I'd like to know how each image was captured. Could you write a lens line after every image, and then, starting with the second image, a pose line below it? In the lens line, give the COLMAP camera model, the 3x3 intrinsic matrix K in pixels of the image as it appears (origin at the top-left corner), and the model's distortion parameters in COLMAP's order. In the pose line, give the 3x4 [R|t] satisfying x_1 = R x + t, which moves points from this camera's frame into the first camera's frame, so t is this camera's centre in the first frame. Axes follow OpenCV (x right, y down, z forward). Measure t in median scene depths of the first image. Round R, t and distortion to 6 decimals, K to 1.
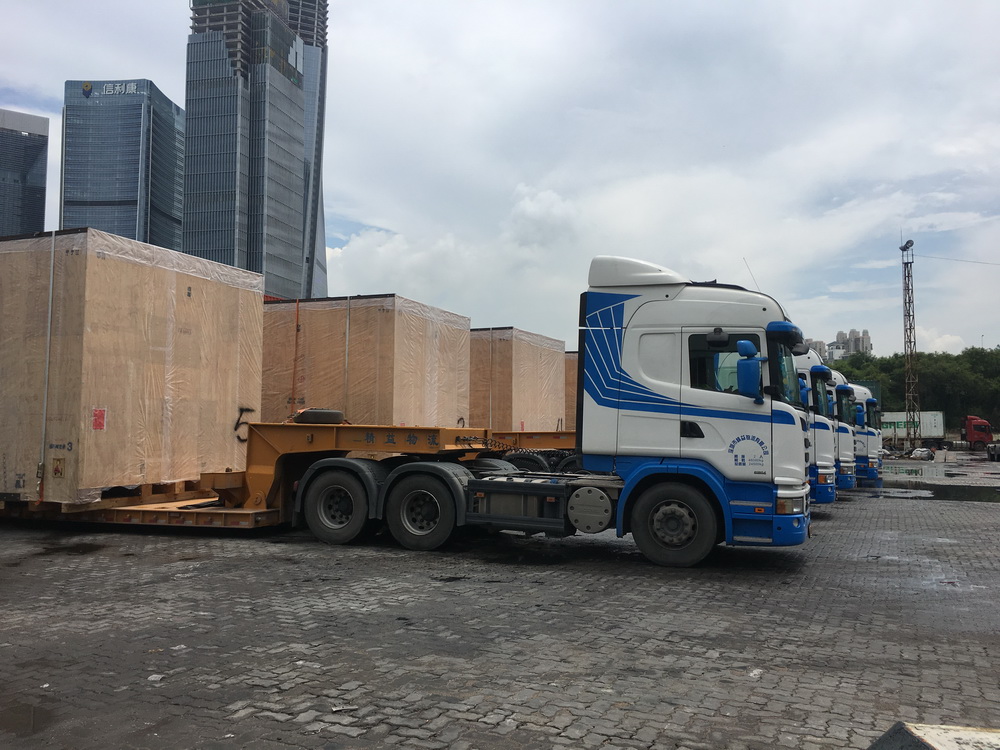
lens RADIAL K [[833.6, 0, 499.8], [0, 833.6, 368.7], [0, 0, 1]] dist [0.076781, -0.107532]
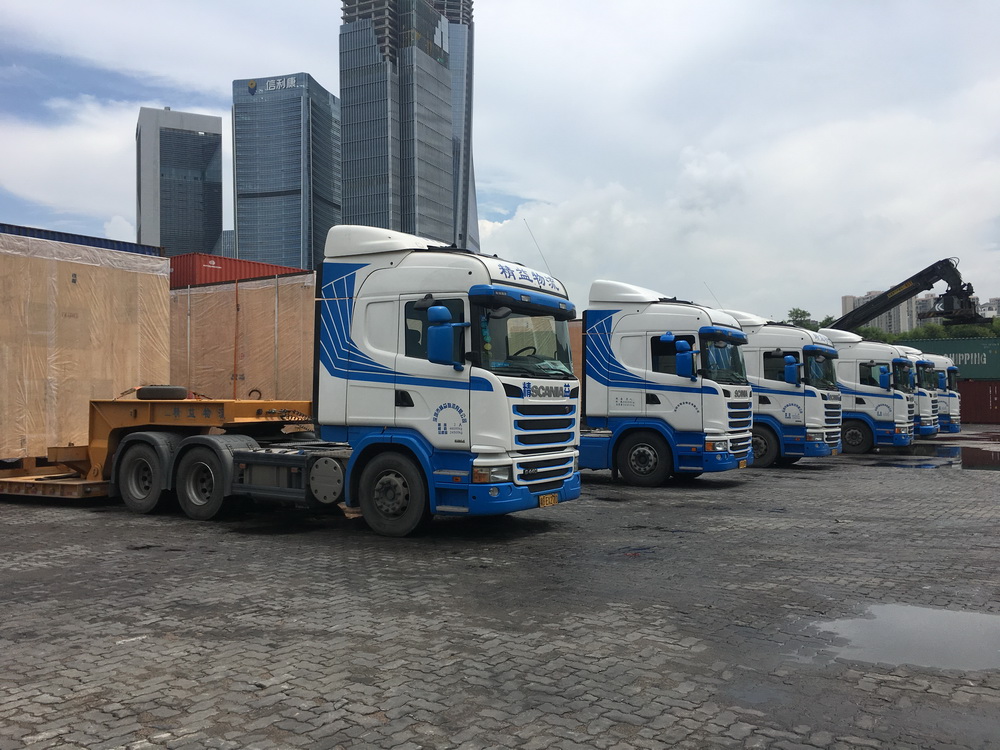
lens RADIAL K [[833.6, 0, 499.8], [0, 833.6, 368.7], [0, 0, 1]] dist [0.076781, -0.107532]
pose [[0.982972, -0.026217, -0.181875, 0.492995], [0.032546, 0.998961, 0.031901, 0.009342], [0.180850, -0.037277, 0.982804, 0.052463]]
